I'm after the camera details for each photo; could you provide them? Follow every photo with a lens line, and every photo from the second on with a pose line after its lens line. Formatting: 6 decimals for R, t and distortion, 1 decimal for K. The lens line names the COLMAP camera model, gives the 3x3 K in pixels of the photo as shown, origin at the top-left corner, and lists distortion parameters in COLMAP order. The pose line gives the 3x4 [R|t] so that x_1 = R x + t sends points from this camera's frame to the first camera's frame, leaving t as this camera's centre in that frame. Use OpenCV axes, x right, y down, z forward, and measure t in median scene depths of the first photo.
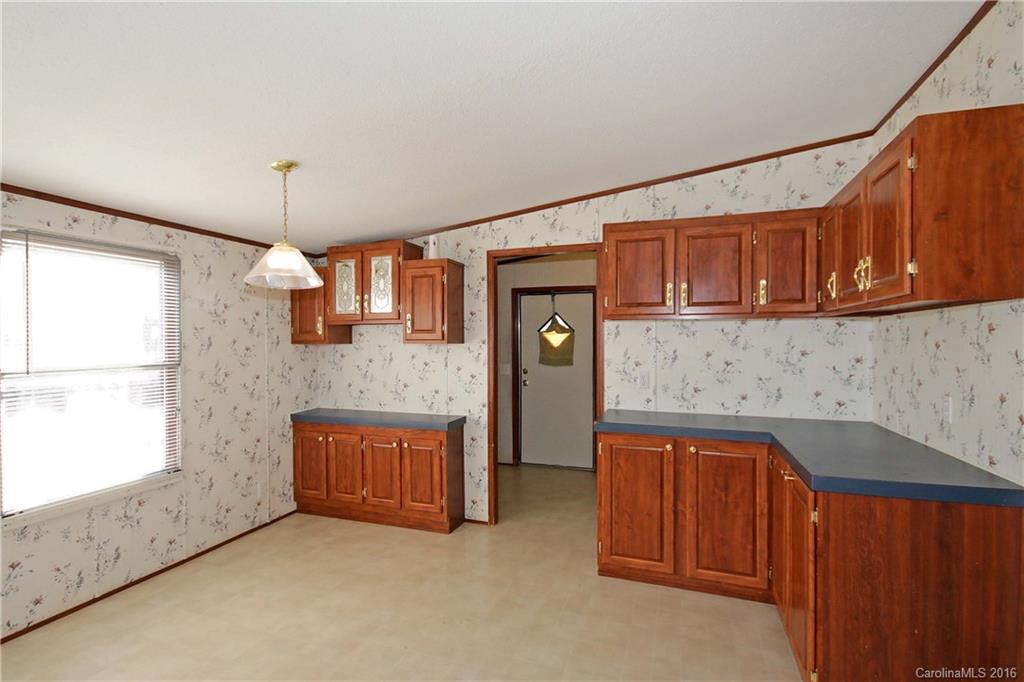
lens RADIAL K [[513.1, 0, 490.1], [0, 513.1, 341.9], [0, 0, 1]] dist [0.006852, -0.003578]
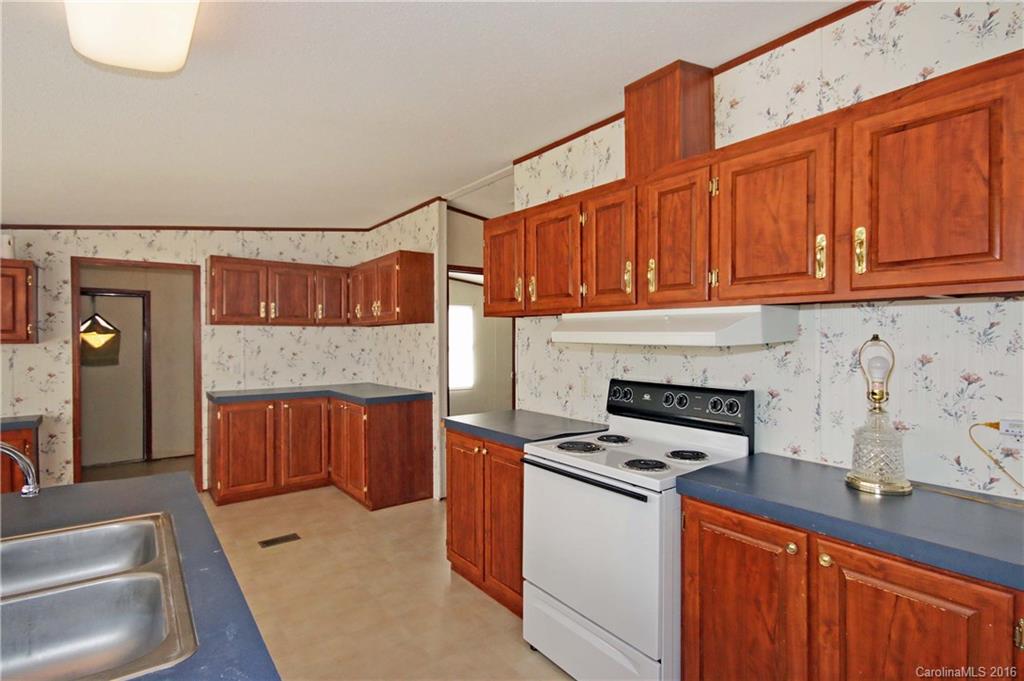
lens RADIAL K [[513.1, 0, 535.4], [0, 513.1, 341.0], [0, 0, 1]] dist [0.006852, -0.003578]
pose [[0.510546, -0.004760, 0.859837, -0.474965], [0.008559, 0.999963, 0.000453, 0.006500], [-0.859808, 0.007128, 0.510568, -0.408005]]
